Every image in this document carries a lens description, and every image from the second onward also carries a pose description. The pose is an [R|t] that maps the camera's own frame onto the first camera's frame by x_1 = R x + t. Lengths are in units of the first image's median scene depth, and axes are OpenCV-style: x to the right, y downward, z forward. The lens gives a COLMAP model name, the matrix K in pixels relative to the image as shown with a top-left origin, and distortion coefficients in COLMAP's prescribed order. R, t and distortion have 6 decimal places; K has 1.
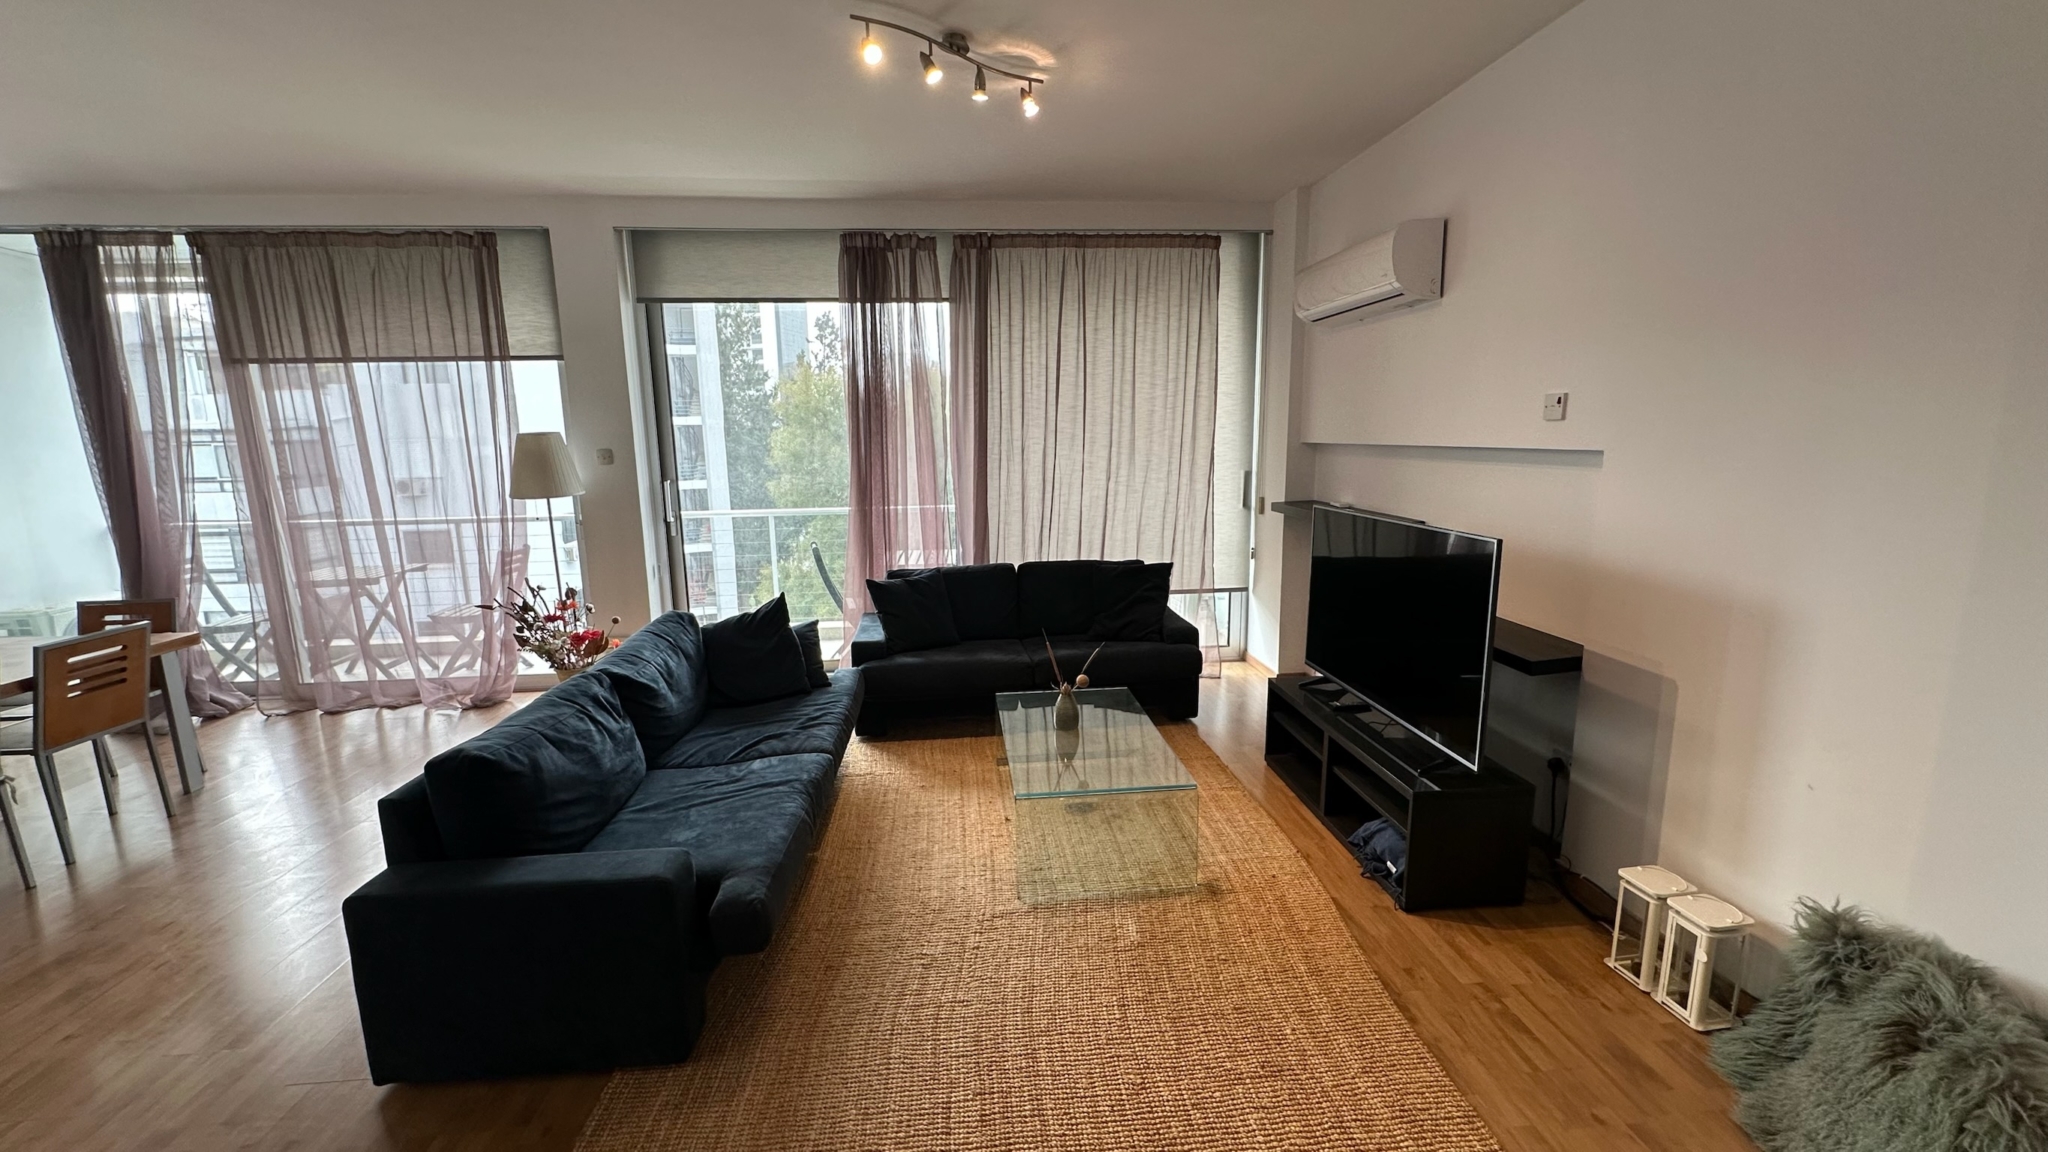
lens RADIAL K [[821.3, 0, 1026.4], [0, 821.3, 576.0], [0, 0, 1]] dist [-0.000831, 0.000166]
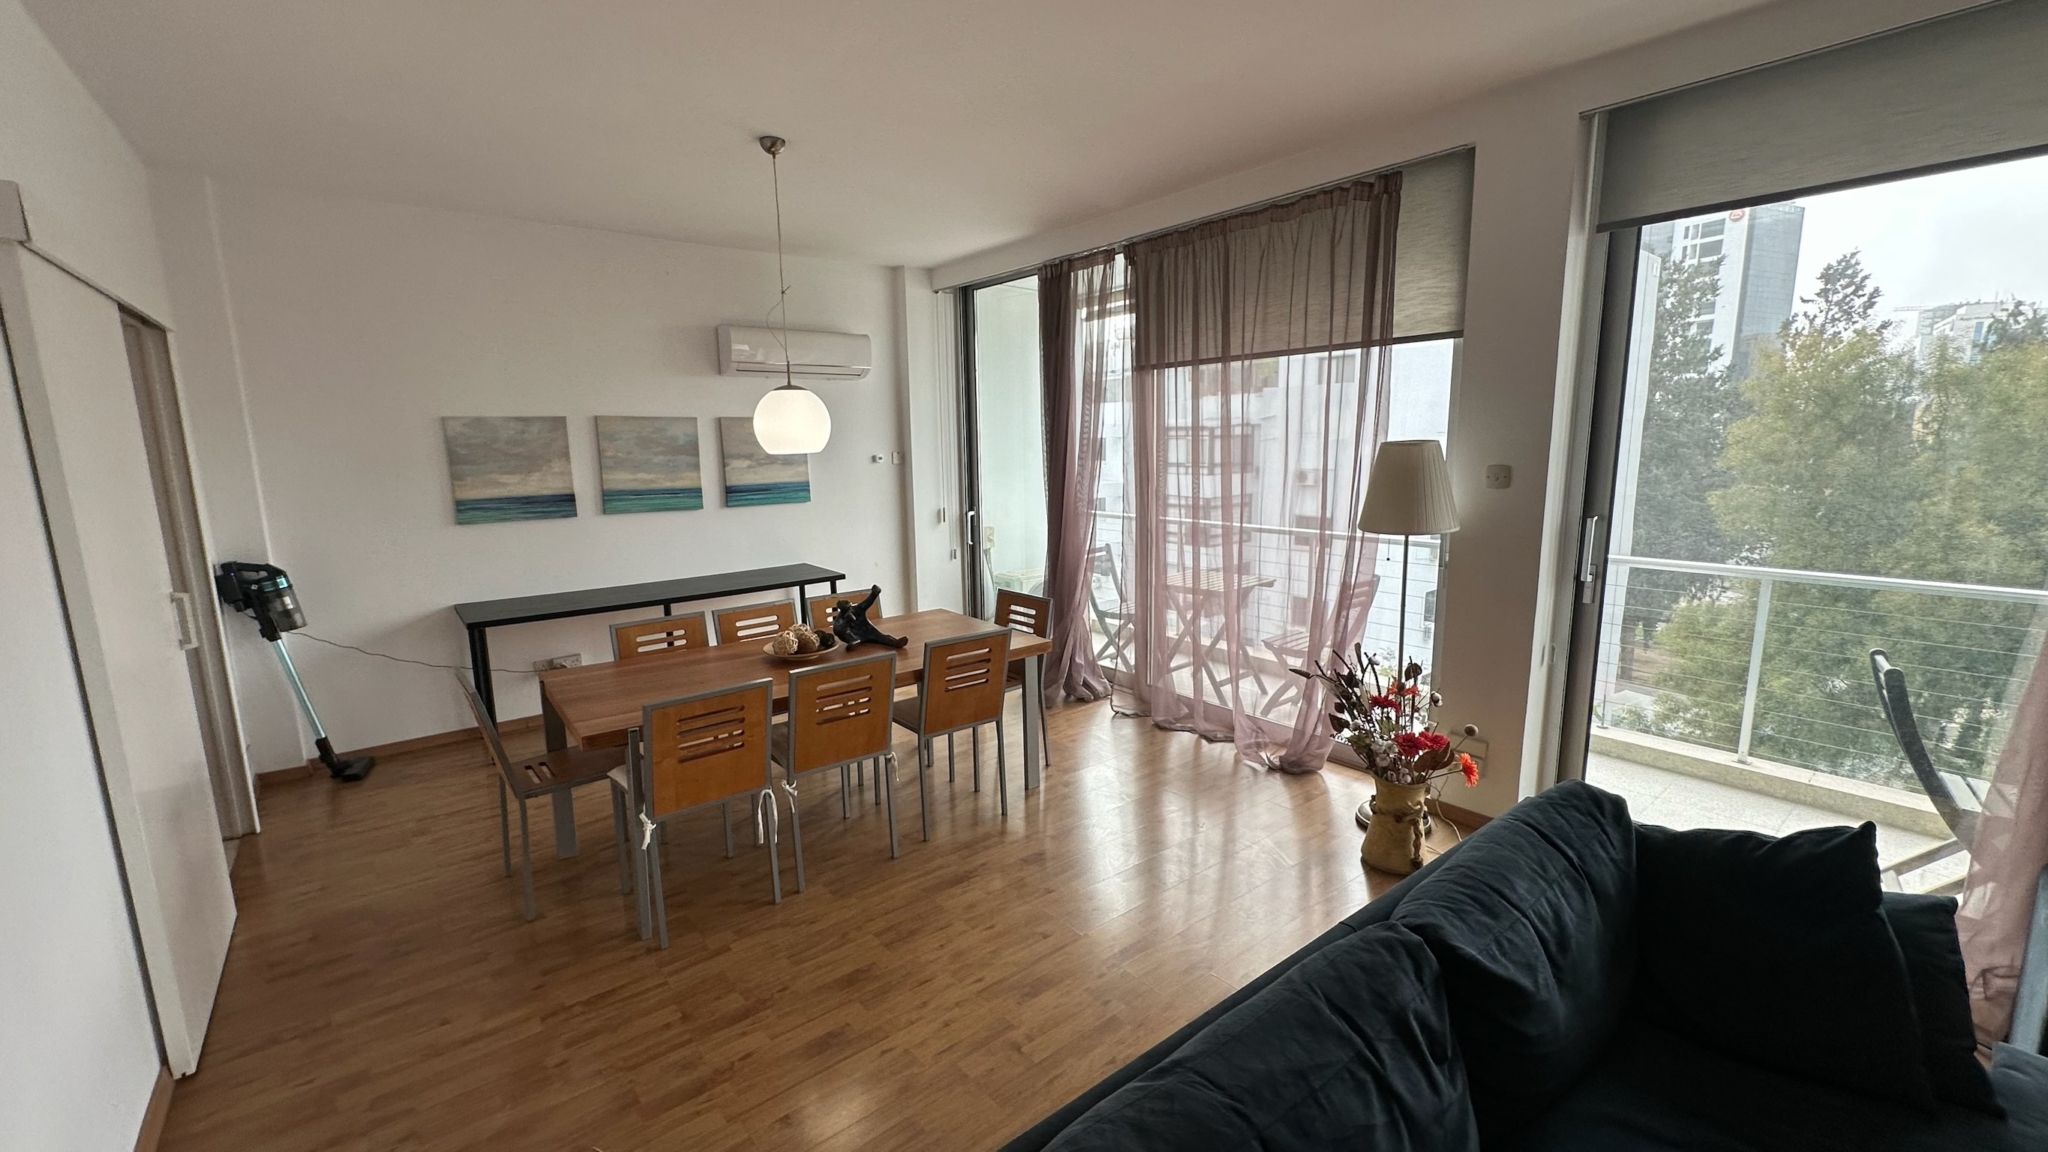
lens RADIAL K [[821.3, 0, 1026.4], [0, 821.3, 576.0], [0, 0, 1]] dist [-0.000831, 0.000166]
pose [[0.559595, 0.142910, -0.816352, -0.178349], [-0.136785, 0.987438, 0.079097, -0.069163], [0.817400, 0.067402, 0.572113, 0.322142]]
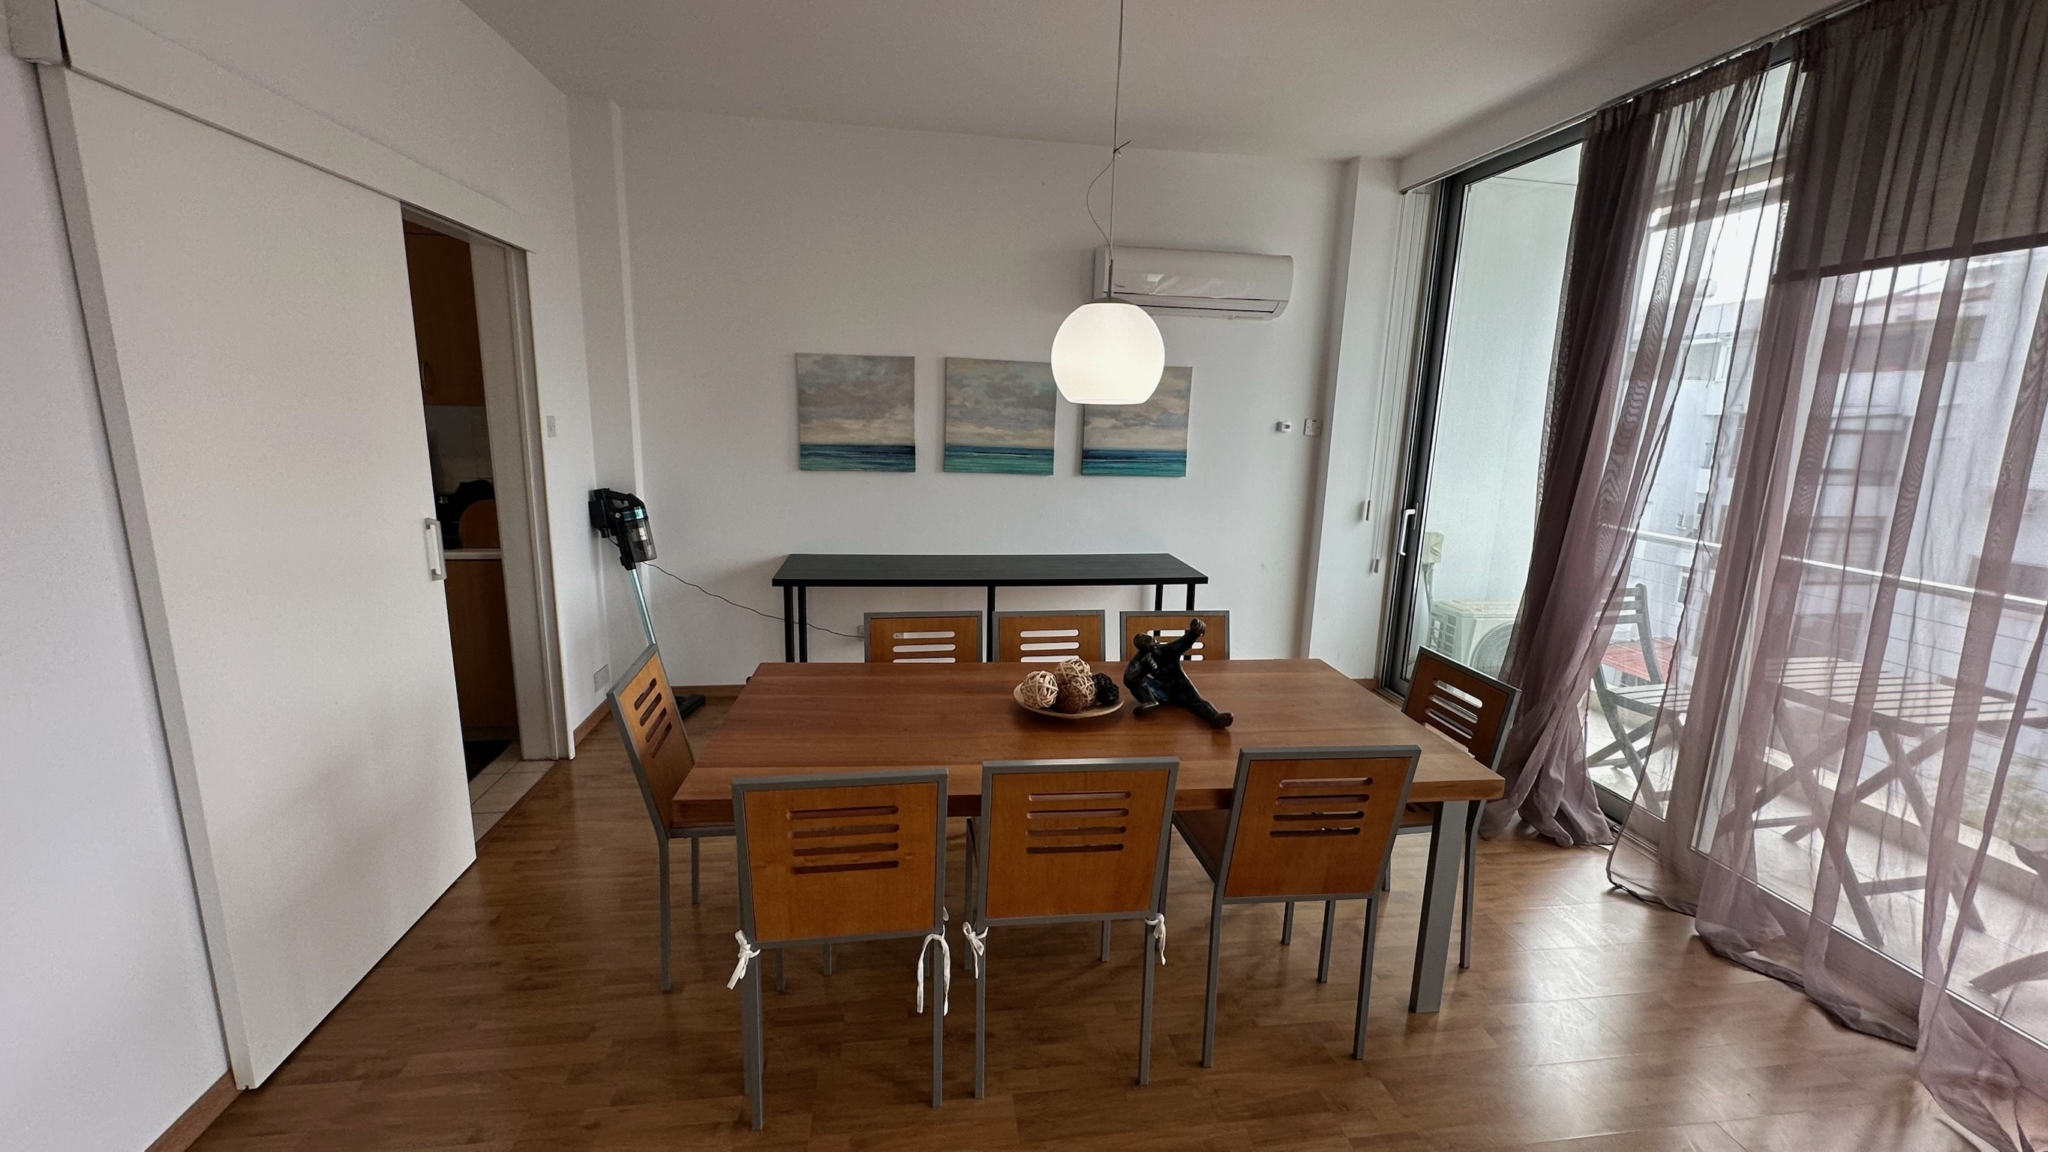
lens RADIAL K [[815.8, 0, 1025.3], [0, 815.8, 576.2], [0, 0, 1]] dist [0.000516, 0.000314]
pose [[0.053619, 0.218530, -0.974356, -0.439445], [-0.203213, 0.957729, 0.203618, -0.082848], [0.977665, 0.187084, 0.095761, 0.506221]]
